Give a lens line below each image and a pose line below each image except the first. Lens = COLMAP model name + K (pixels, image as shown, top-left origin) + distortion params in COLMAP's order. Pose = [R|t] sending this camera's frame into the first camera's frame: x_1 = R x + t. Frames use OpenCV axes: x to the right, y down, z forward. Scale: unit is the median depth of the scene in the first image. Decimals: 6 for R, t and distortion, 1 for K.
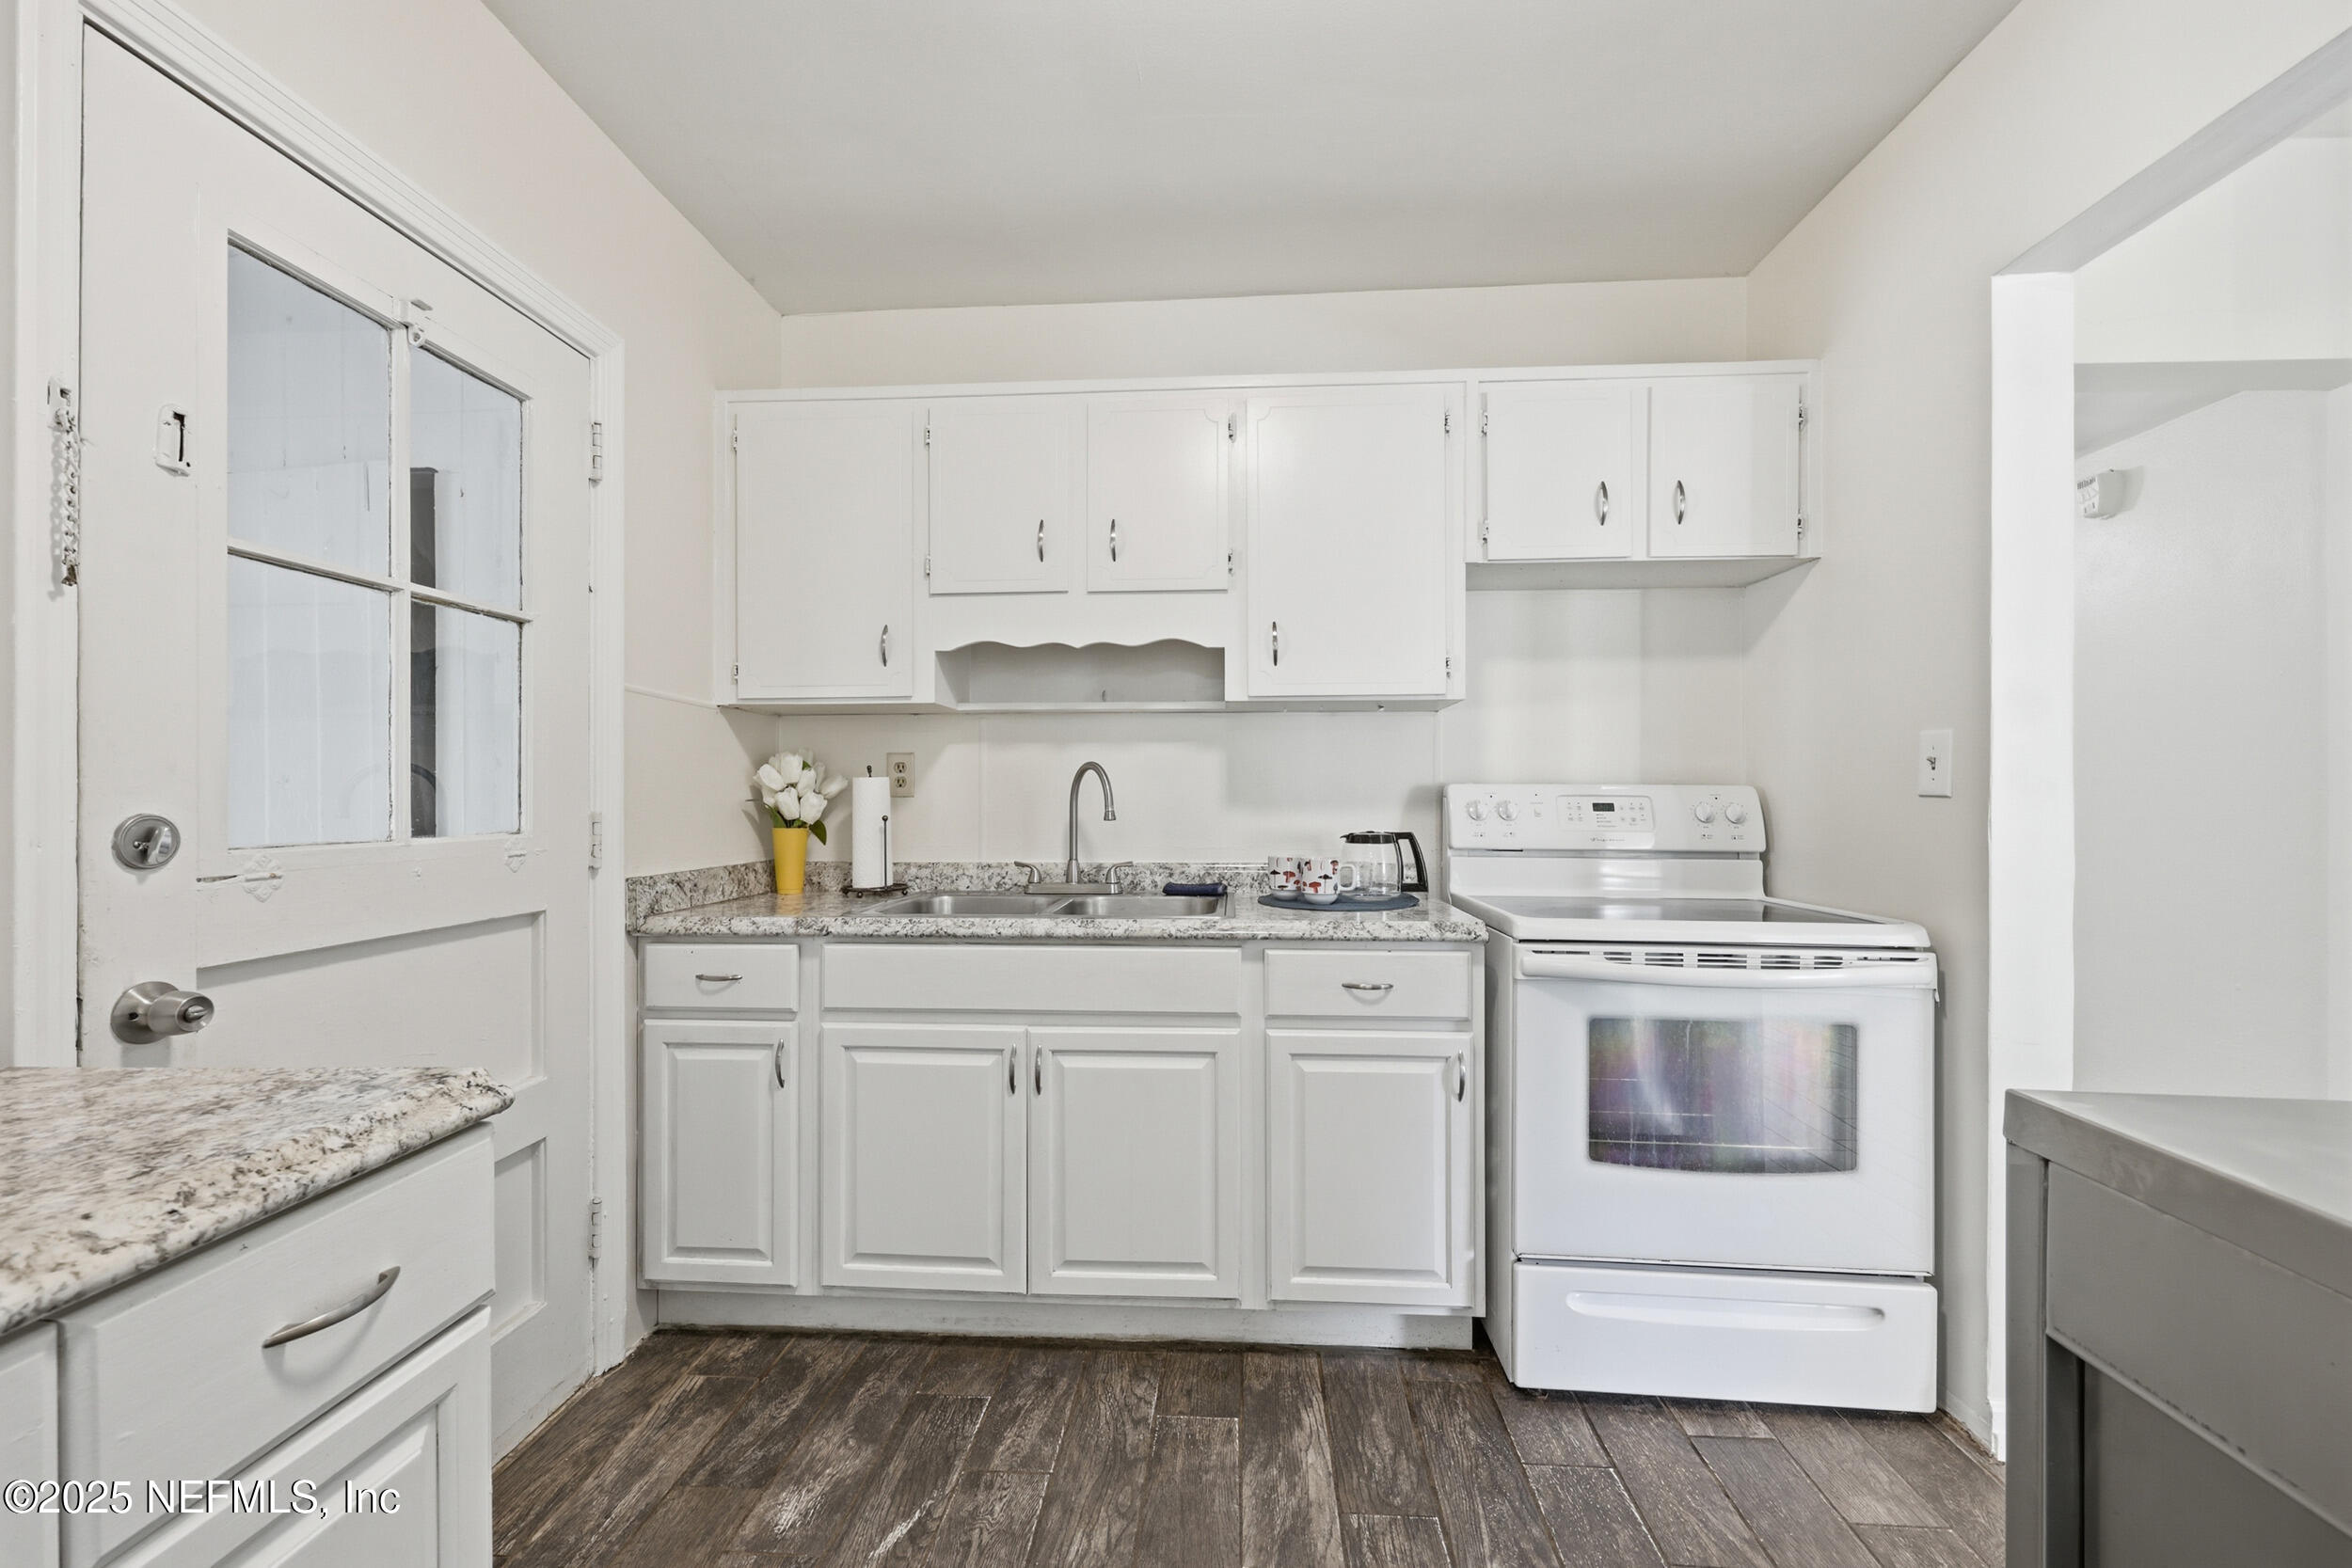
lens RADIAL K [[947.2, 0, 1176.0], [0, 947.2, 784.0], [0, 0, 1]] dist [0.000604, -0.000053]
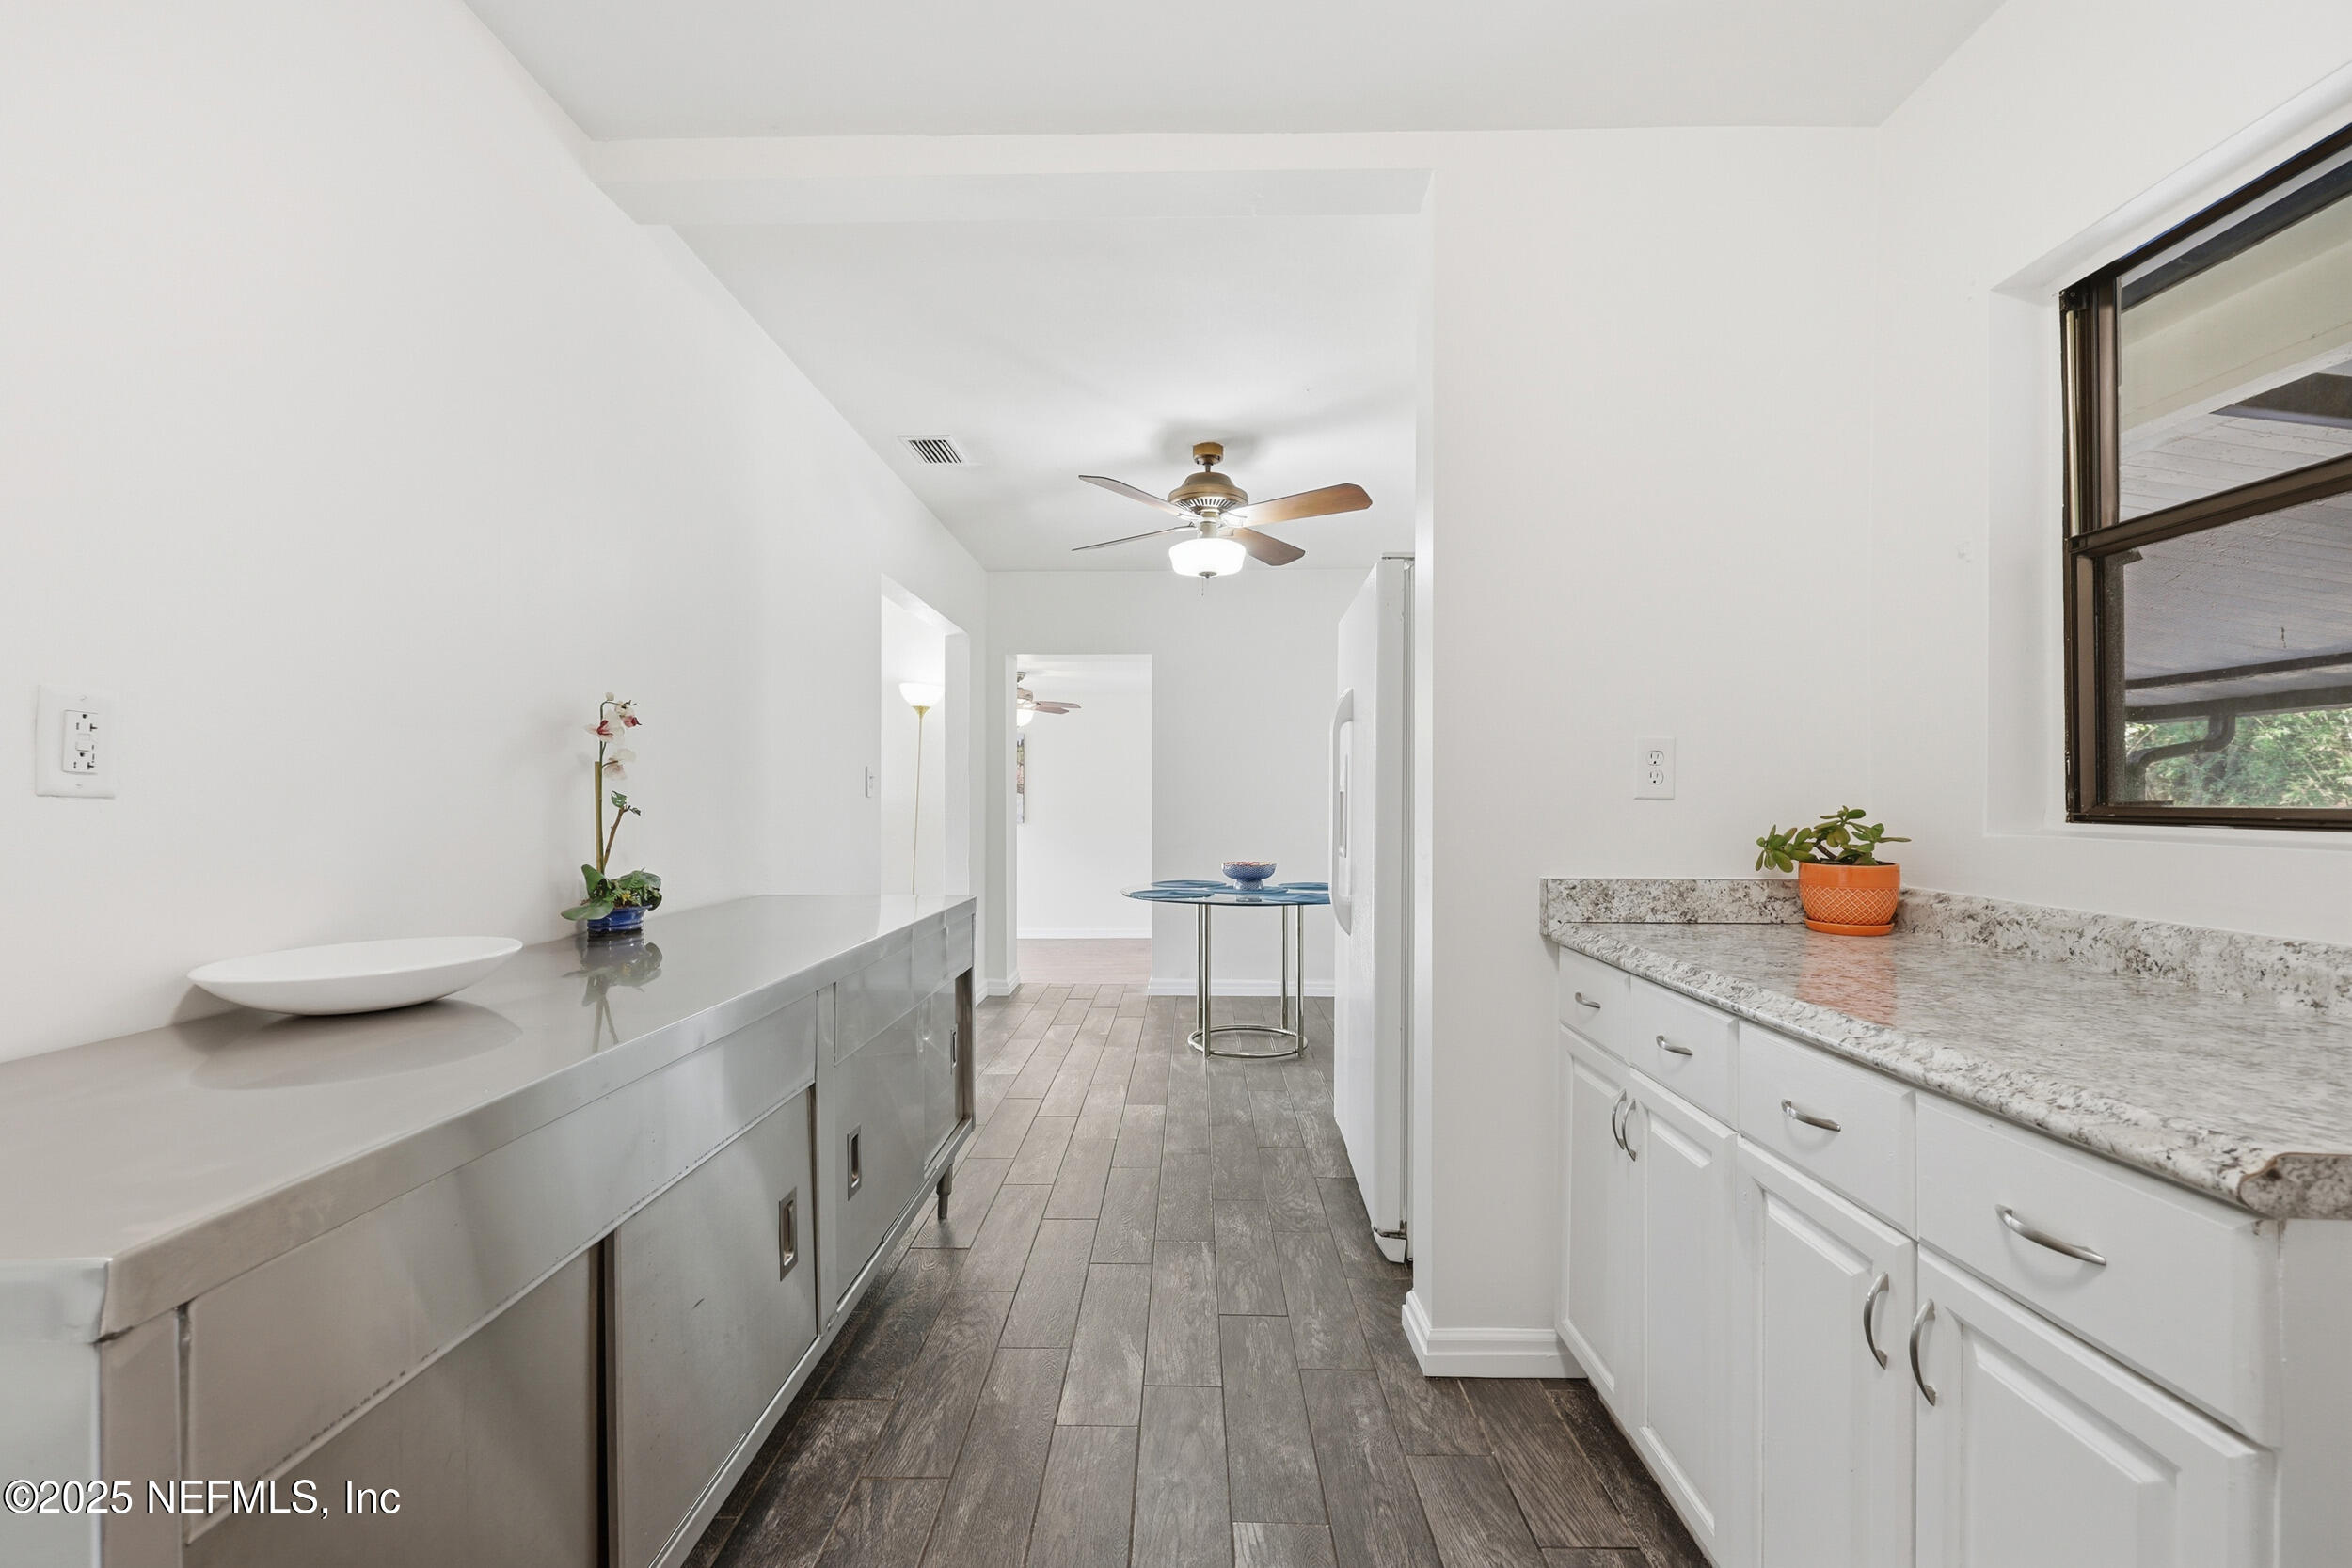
lens RADIAL K [[947.2, 0, 1176.0], [0, 947.2, 784.0], [0, 0, 1]] dist [0.000604, -0.000053]
pose [[-0.998917, -0.004174, -0.046330, 0.091260], [-0.003025, 0.999687, -0.024834, 0.008697], [0.046419, -0.024667, -0.998617, 0.776724]]
